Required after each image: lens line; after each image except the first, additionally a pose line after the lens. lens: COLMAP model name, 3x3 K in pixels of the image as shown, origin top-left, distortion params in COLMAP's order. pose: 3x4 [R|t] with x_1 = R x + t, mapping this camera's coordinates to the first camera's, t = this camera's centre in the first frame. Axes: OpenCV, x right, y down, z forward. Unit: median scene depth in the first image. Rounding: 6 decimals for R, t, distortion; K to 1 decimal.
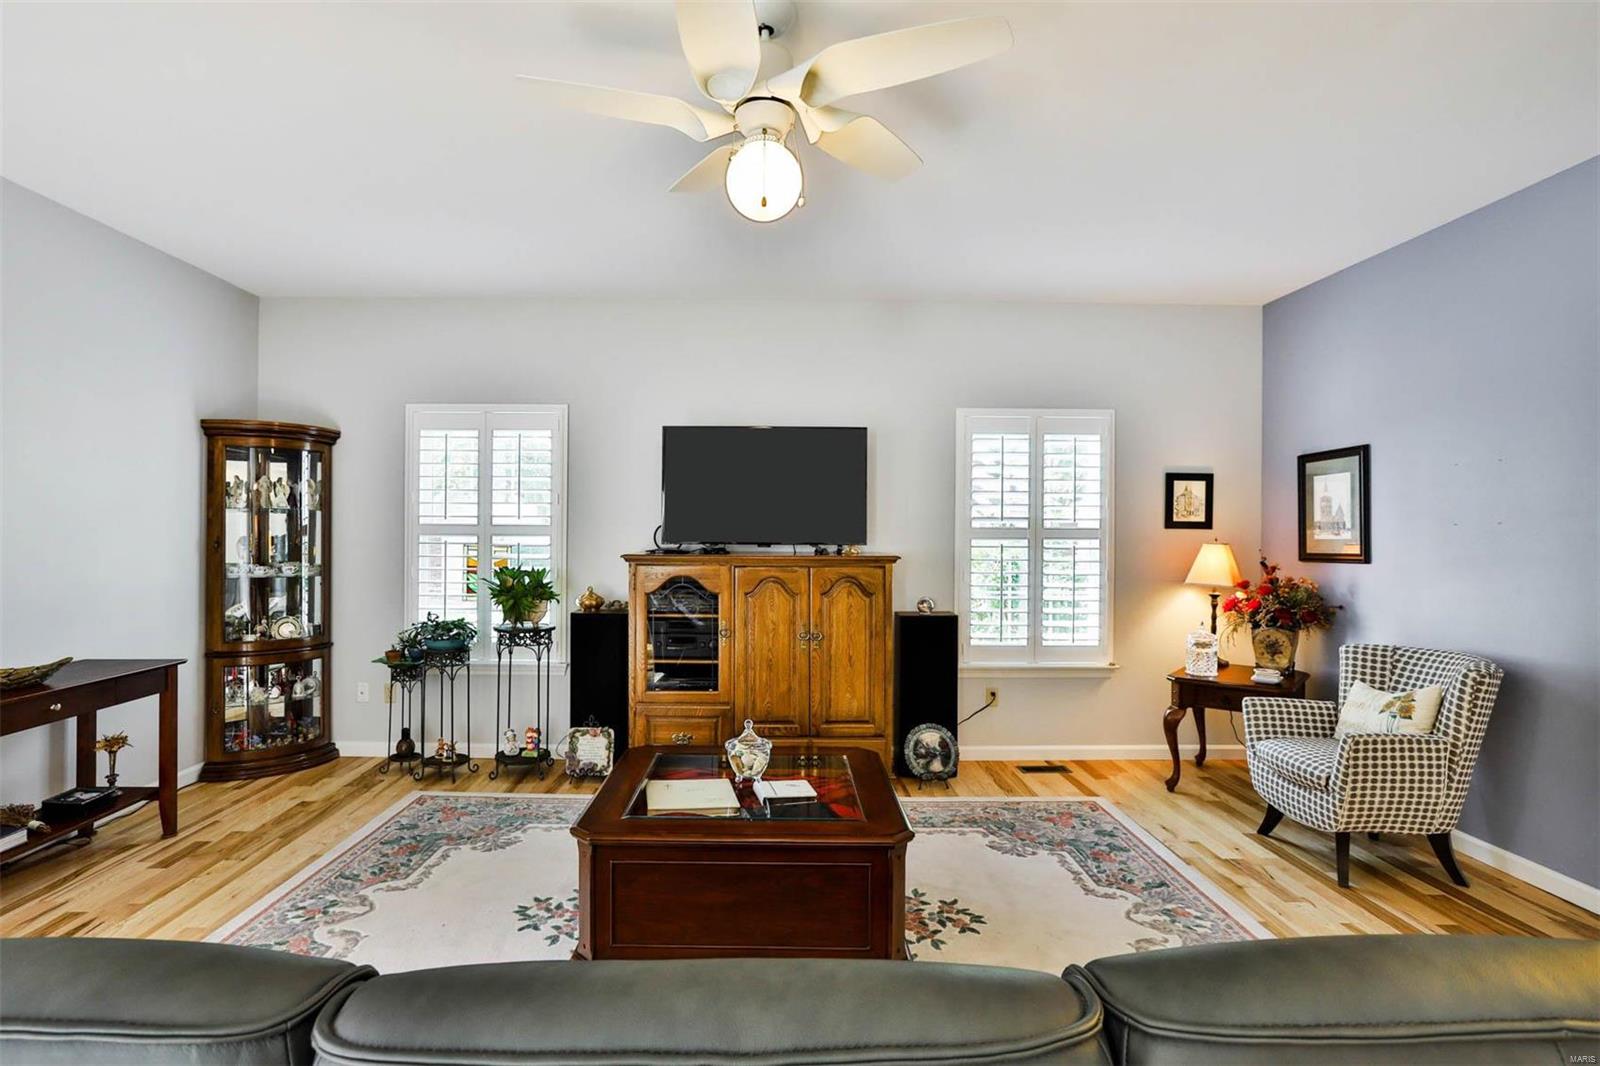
lens RADIAL K [[805.6, 0, 760.7], [0, 805.6, 529.1], [0, 0, 1]] dist [-0.067807, 0.039526]
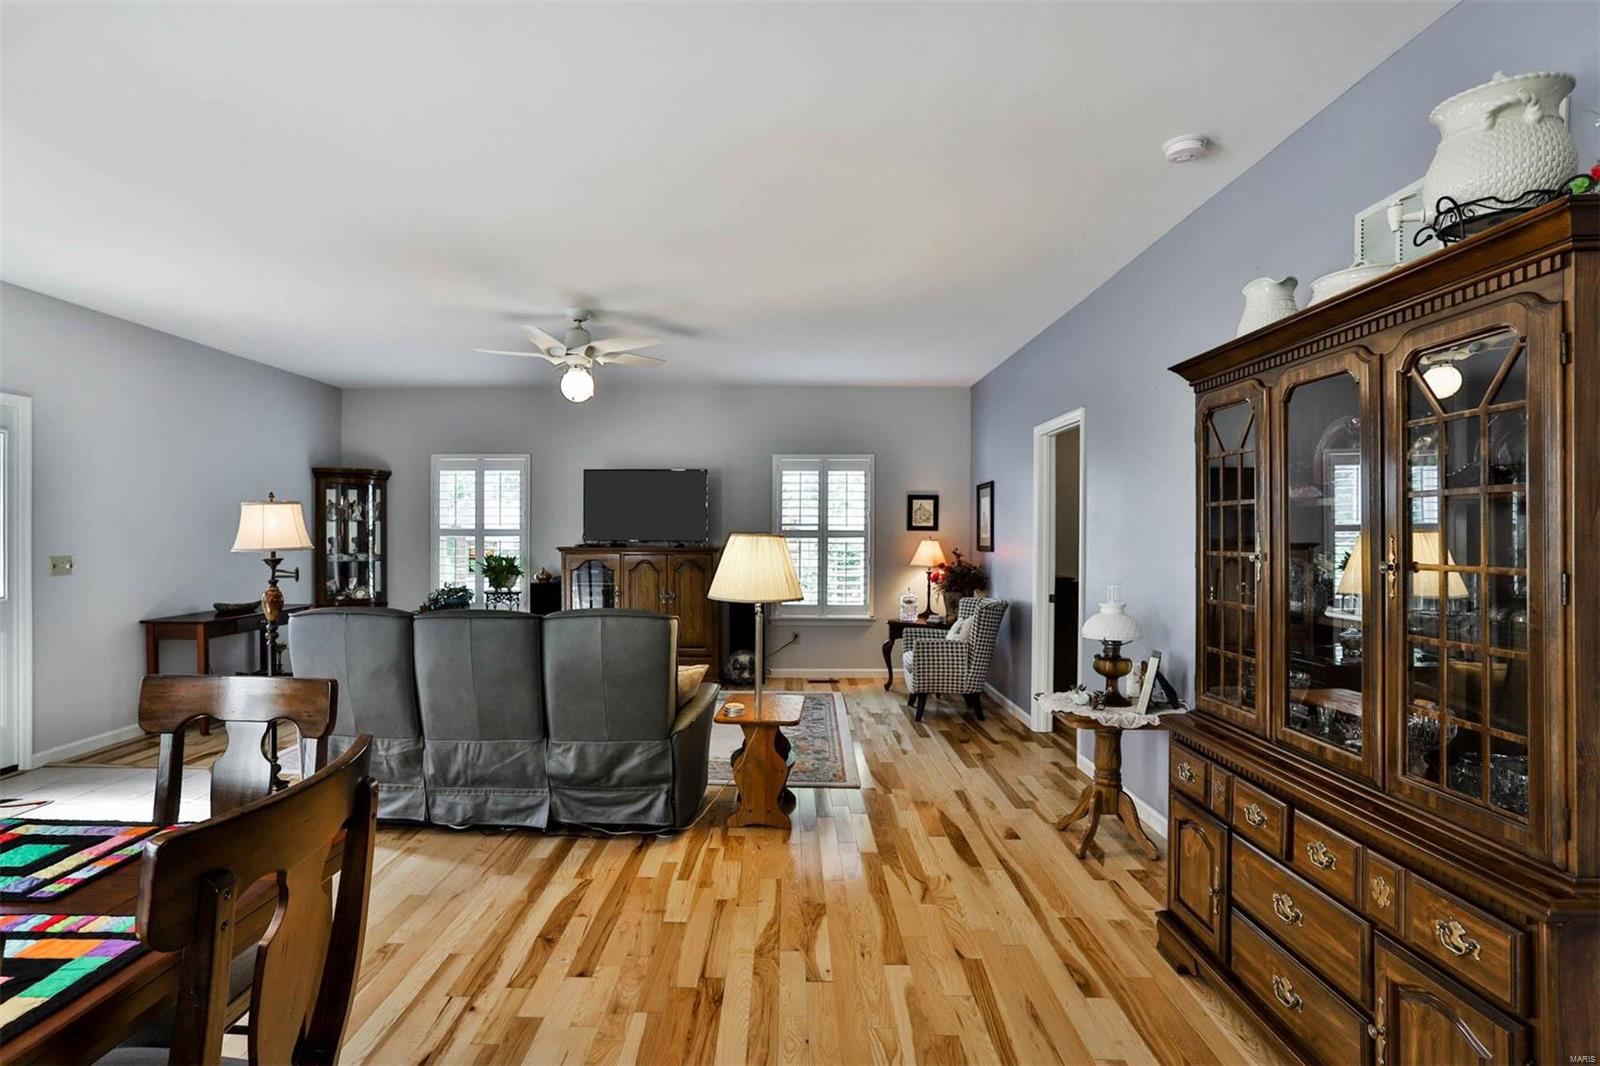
lens RADIAL K [[805.6, 0, 760.7], [0, 805.6, 529.1], [0, 0, 1]] dist [-0.067807, 0.039526]
pose [[0.999374, -0.003061, -0.035250, 0.283695], [0.003161, 0.999991, 0.002771, -0.008937], [0.035241, -0.002881, 0.999375, -0.605736]]
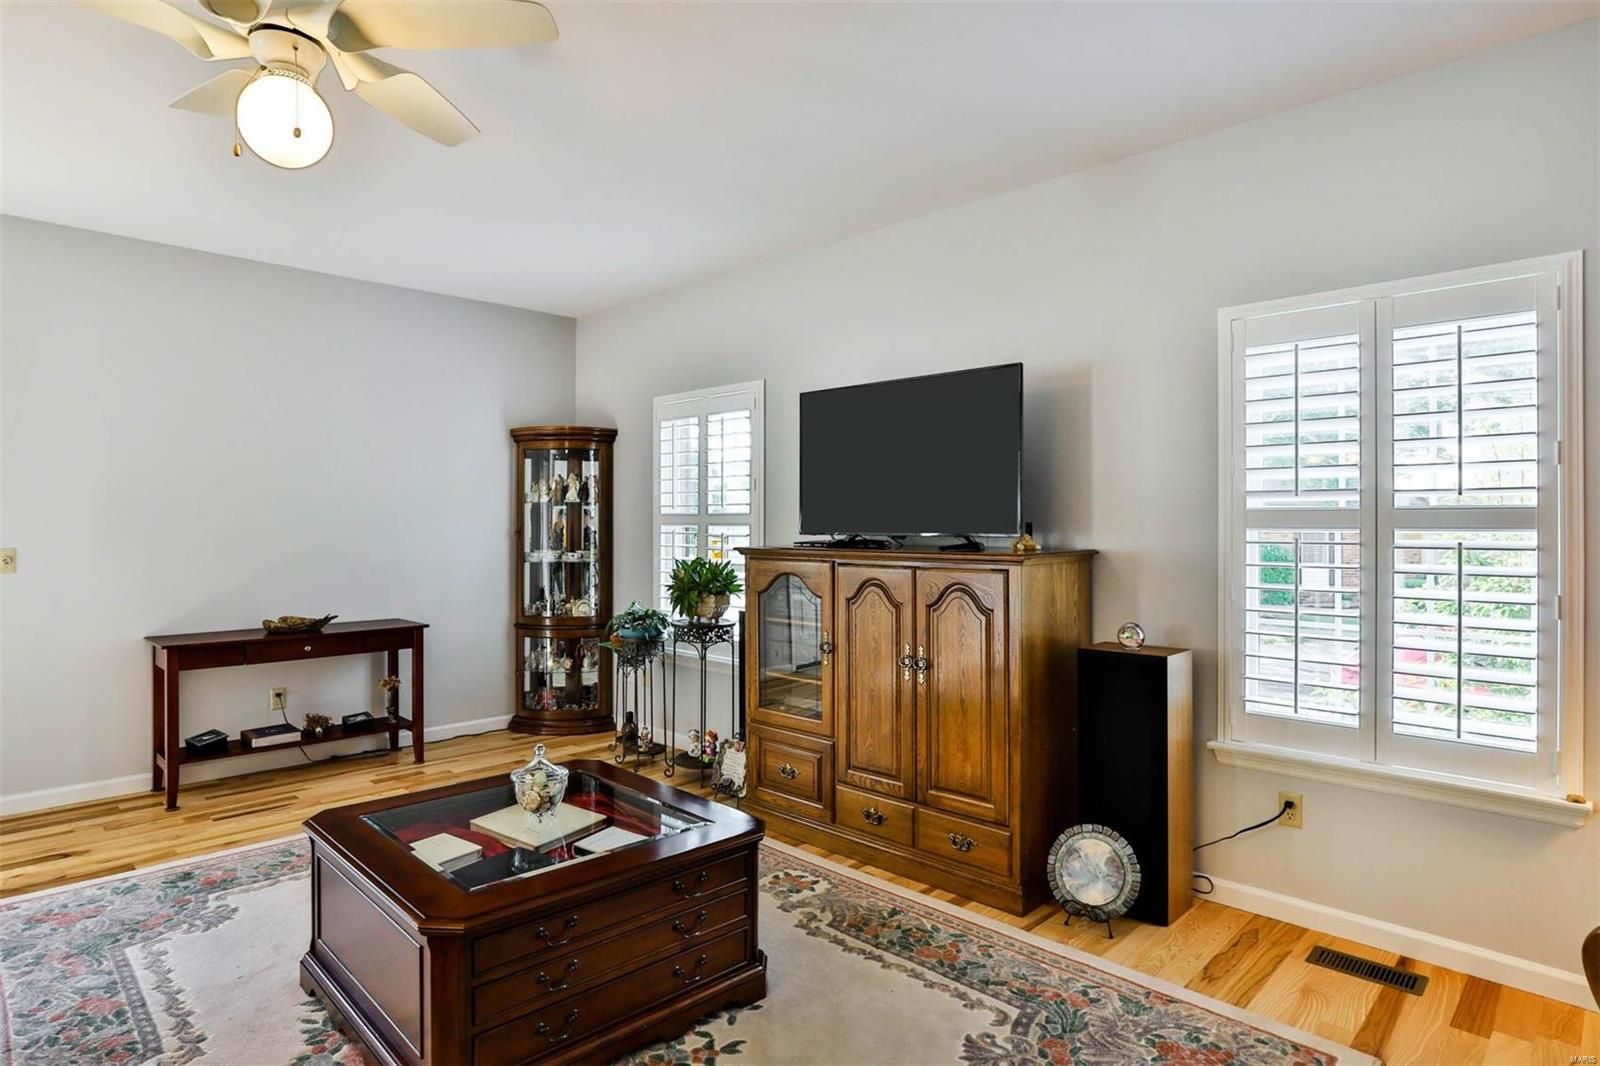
lens RADIAL K [[877.0, 0, 771.0], [0, 877.0, 517.2], [0, 0, 1]] dist [-0.071136, 0.041750]
pose [[0.694156, -0.009450, -0.719763, 0.483800], [0.008897, 0.999950, -0.004549, 0.003882], [0.719770, -0.003246, 0.694205, 0.326958]]
